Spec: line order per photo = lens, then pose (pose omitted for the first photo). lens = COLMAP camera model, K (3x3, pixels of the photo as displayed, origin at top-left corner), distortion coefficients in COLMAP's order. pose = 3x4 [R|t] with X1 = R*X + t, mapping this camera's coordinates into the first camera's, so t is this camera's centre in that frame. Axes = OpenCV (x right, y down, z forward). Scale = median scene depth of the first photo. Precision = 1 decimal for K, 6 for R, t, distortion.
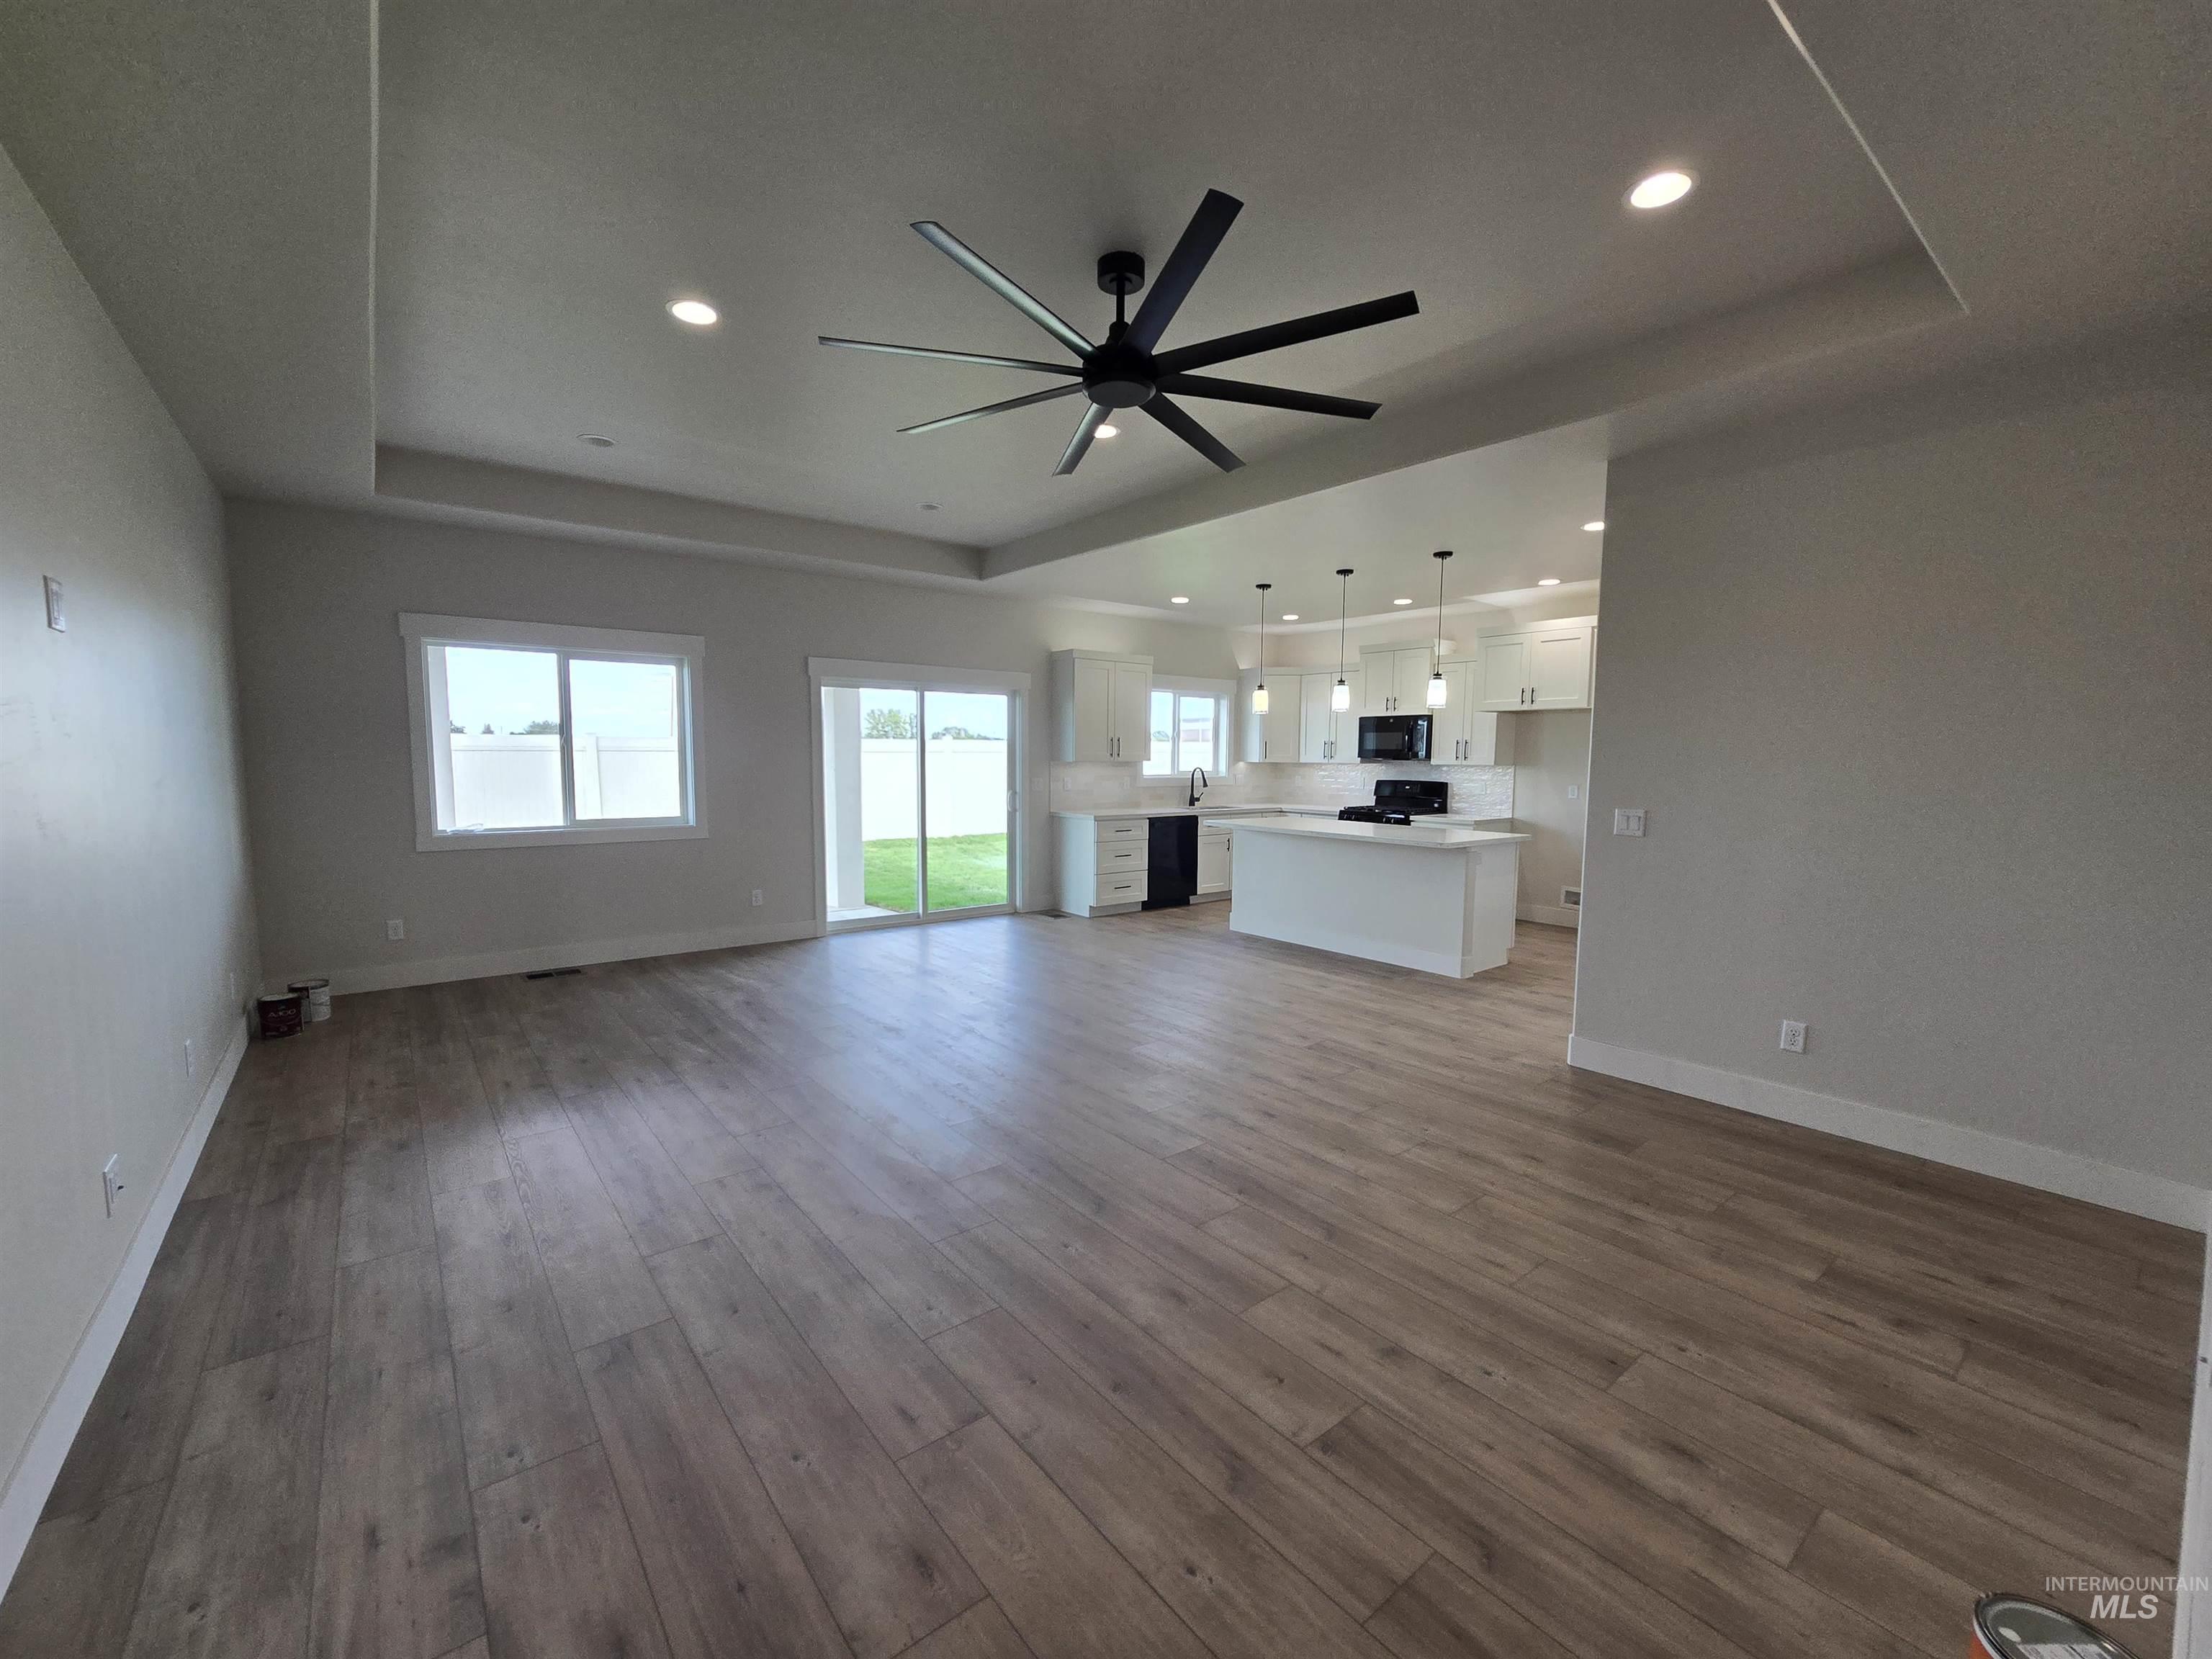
lens RADIAL K [[889.3, 0, 1102.1], [0, 889.3, 862.1], [0, 0, 1]] dist [-0.002565, -0.000084]
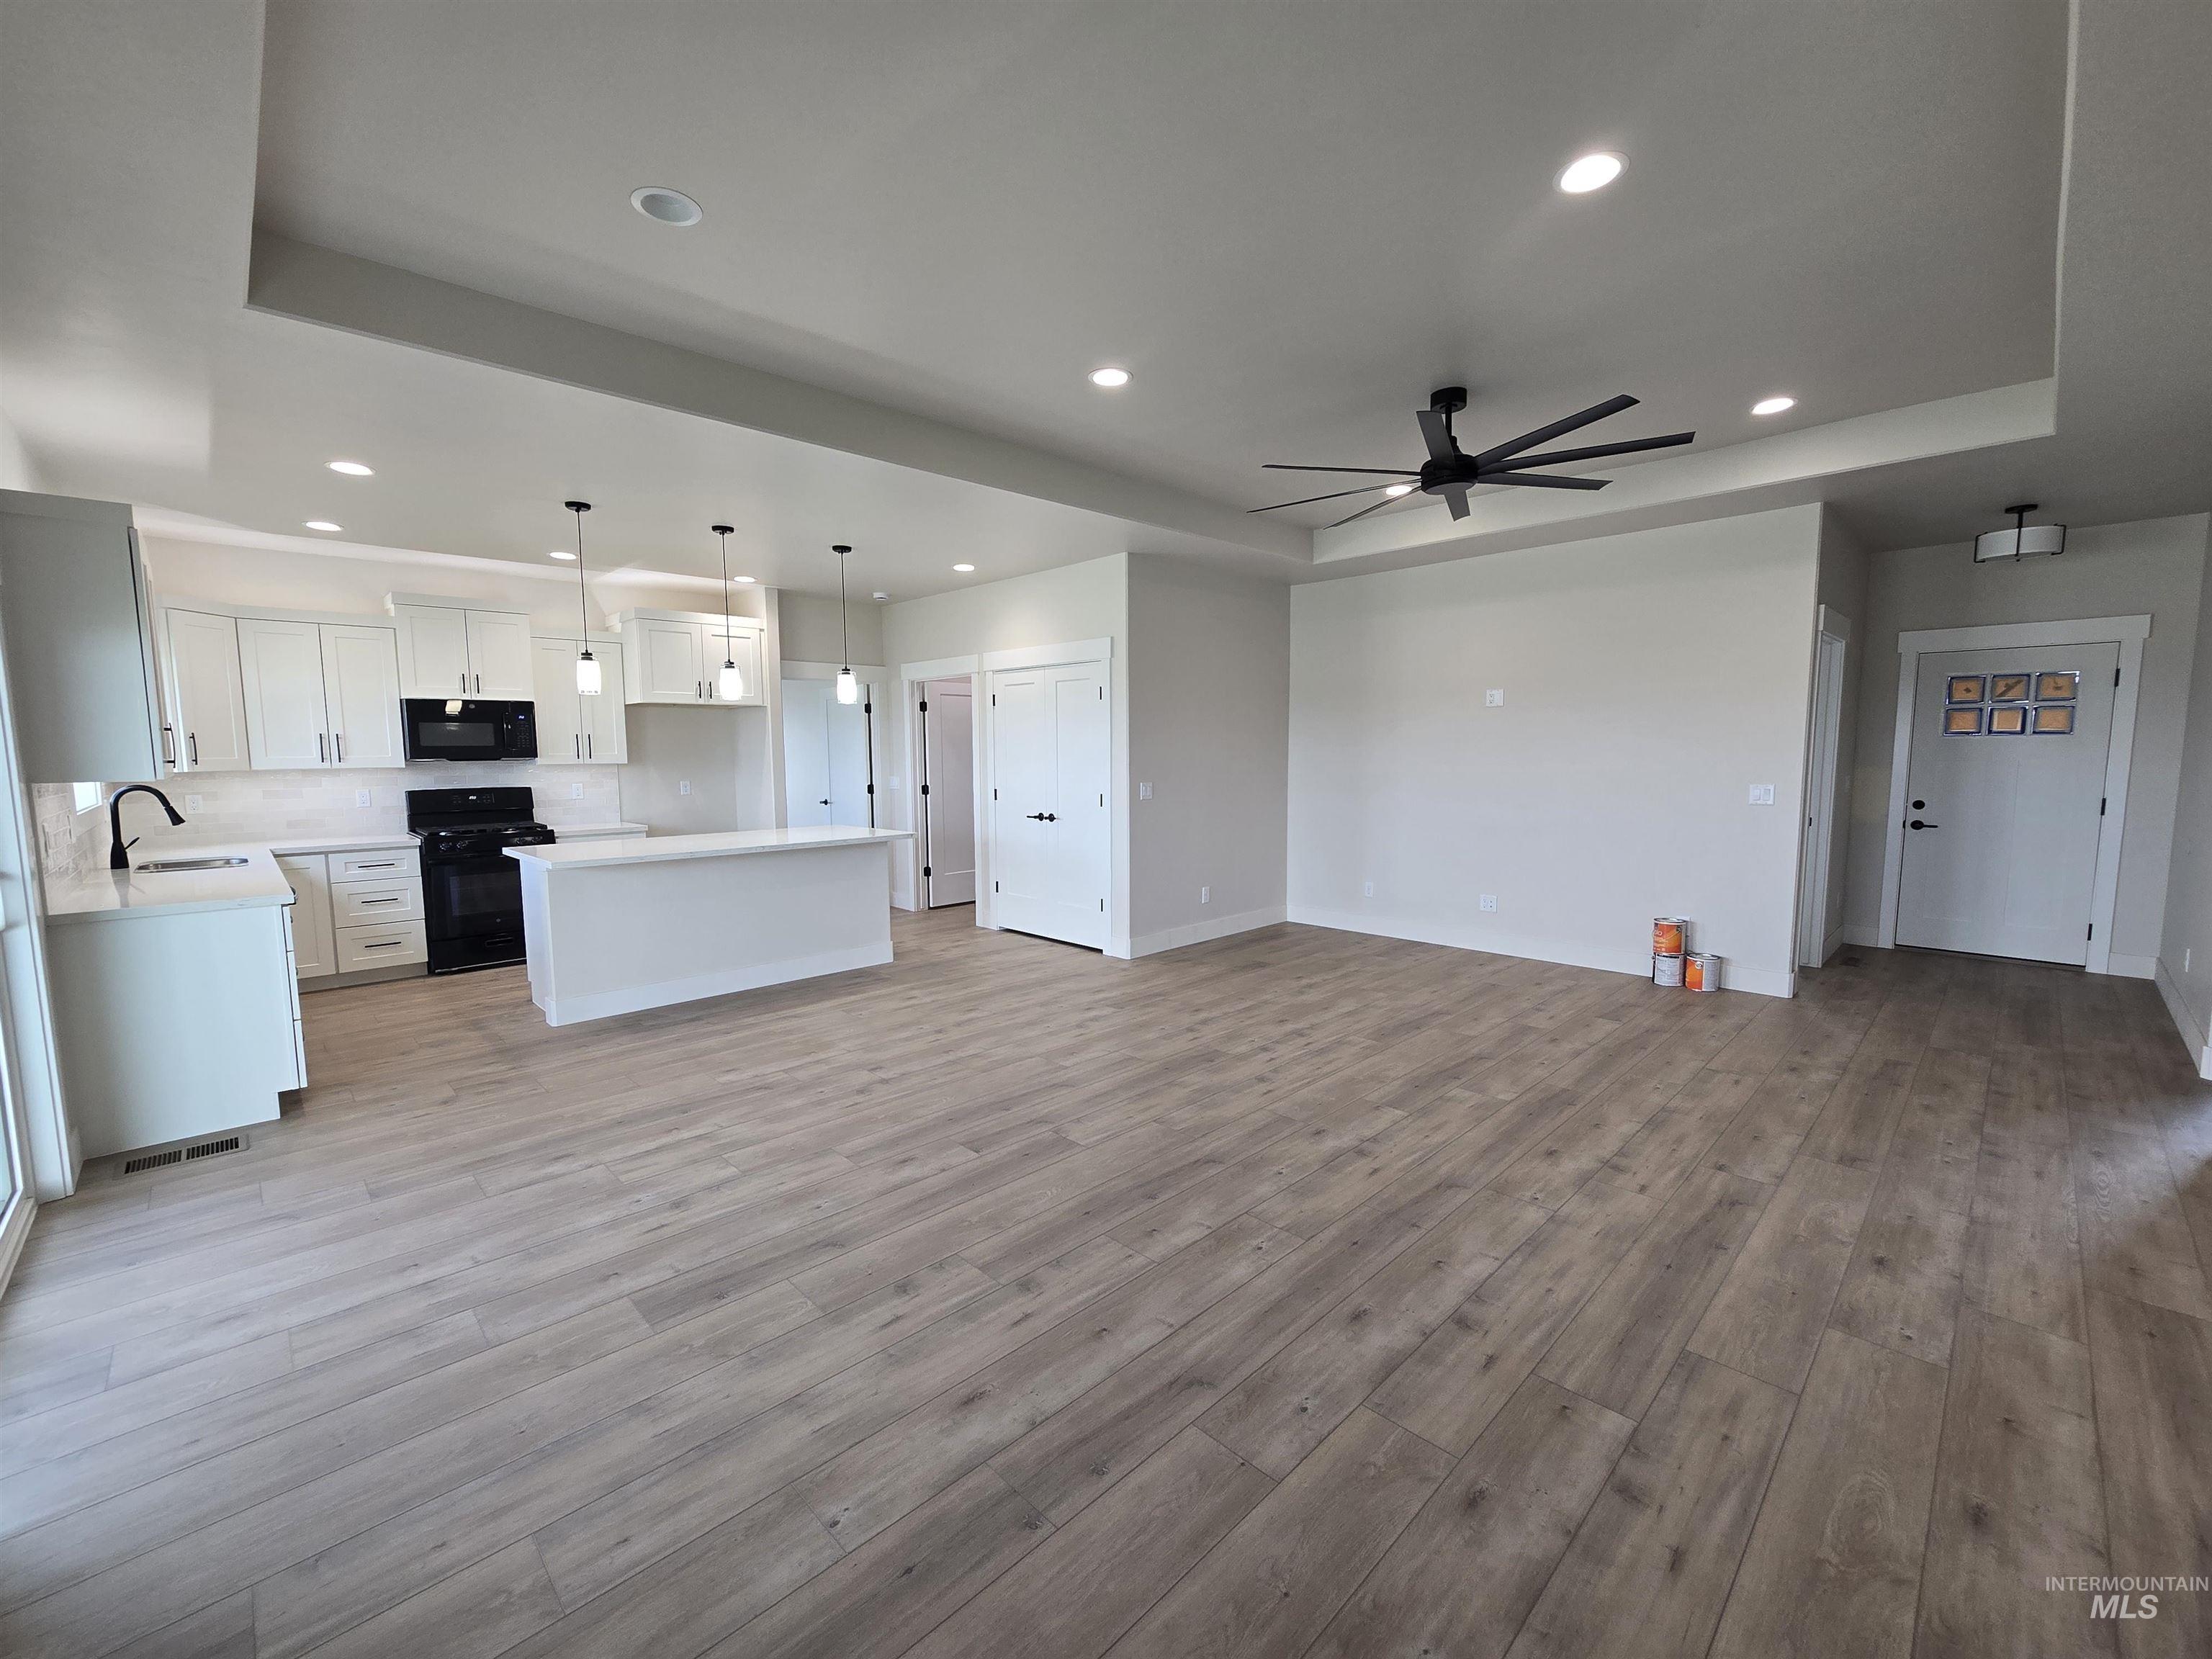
lens RADIAL K [[918.7, 0, 1091.3], [0, 918.7, 840.3], [0, 0, 1]] dist [0.001040, -0.000254]
pose [[-0.090095, -0.106670, 0.990204, -0.558878], [0.128345, 0.984714, 0.117756, -0.089444], [-0.987629, 0.137697, -0.075027, 0.678915]]
